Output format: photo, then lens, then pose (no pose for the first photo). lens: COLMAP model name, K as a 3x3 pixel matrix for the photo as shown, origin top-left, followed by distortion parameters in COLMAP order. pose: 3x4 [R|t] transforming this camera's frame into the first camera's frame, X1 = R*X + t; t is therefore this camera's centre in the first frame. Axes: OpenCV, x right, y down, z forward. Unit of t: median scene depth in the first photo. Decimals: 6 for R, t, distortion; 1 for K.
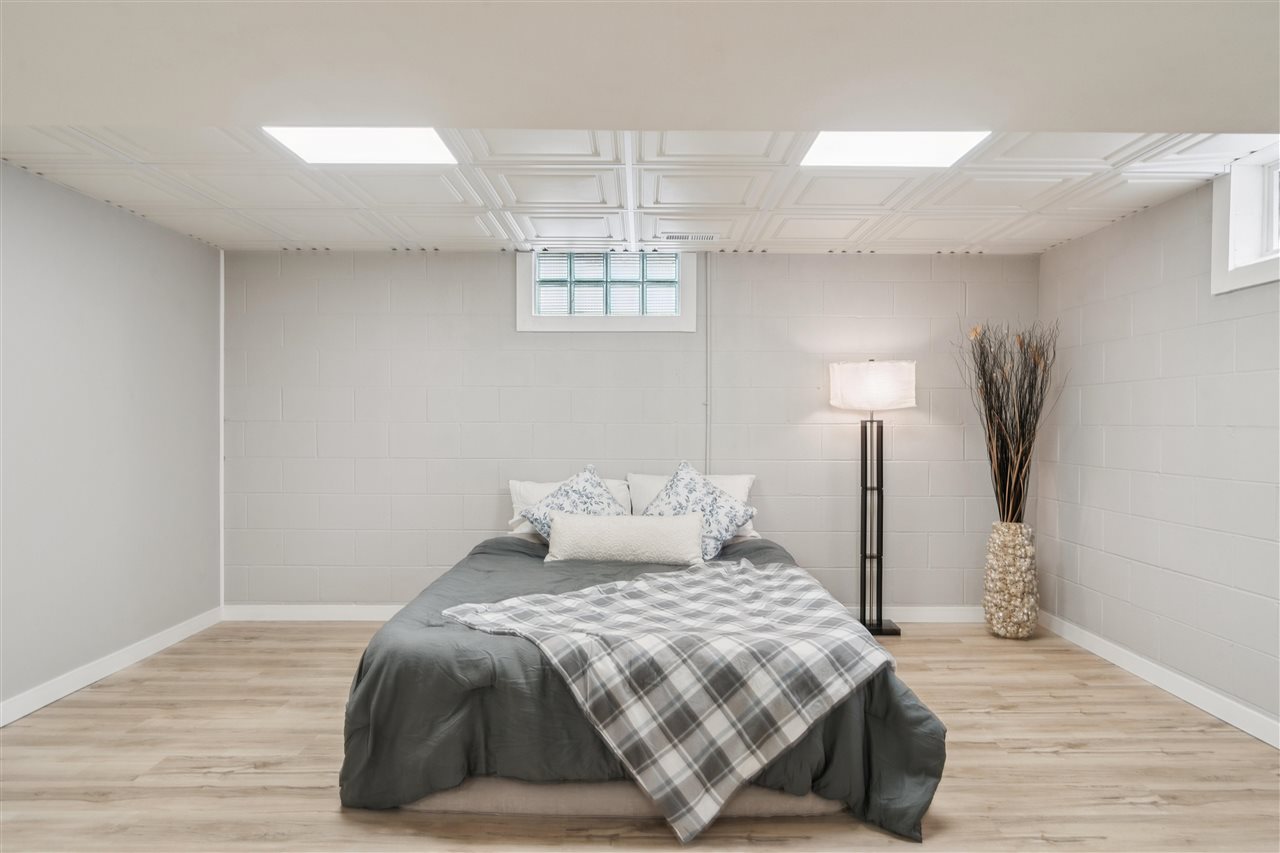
lens RADIAL K [[763.3, 0, 645.2], [0, 763.3, 423.2], [0, 0, 1]] dist [0.003371, -0.001627]
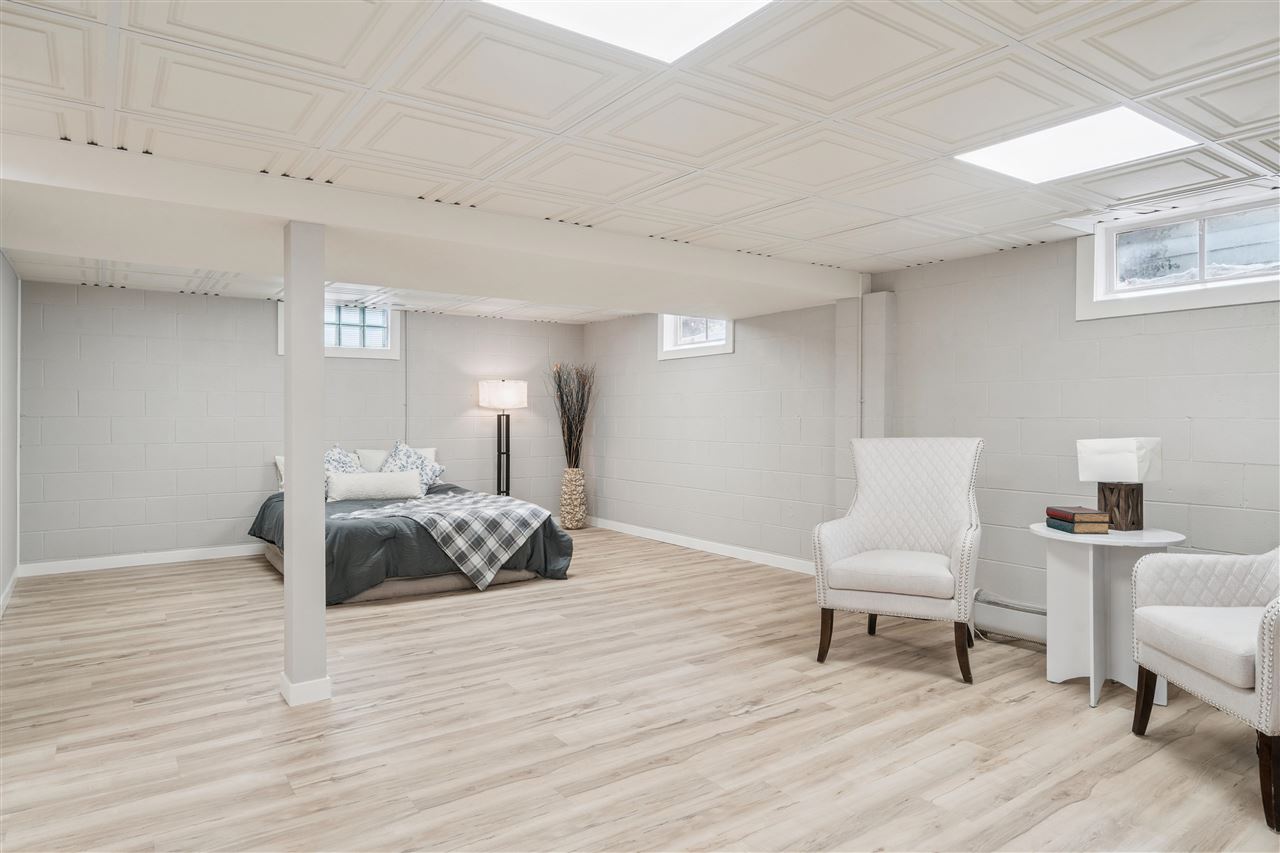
lens RADIAL K [[763.3, 0, 638.8], [0, 763.3, 421.4], [0, 0, 1]] dist [0.003371, -0.001627]
pose [[0.821391, -0.008716, 0.570298, -0.490458], [0.003985, 0.999947, 0.009543, -0.003228], [-0.570351, -0.005566, 0.821382, -0.677816]]
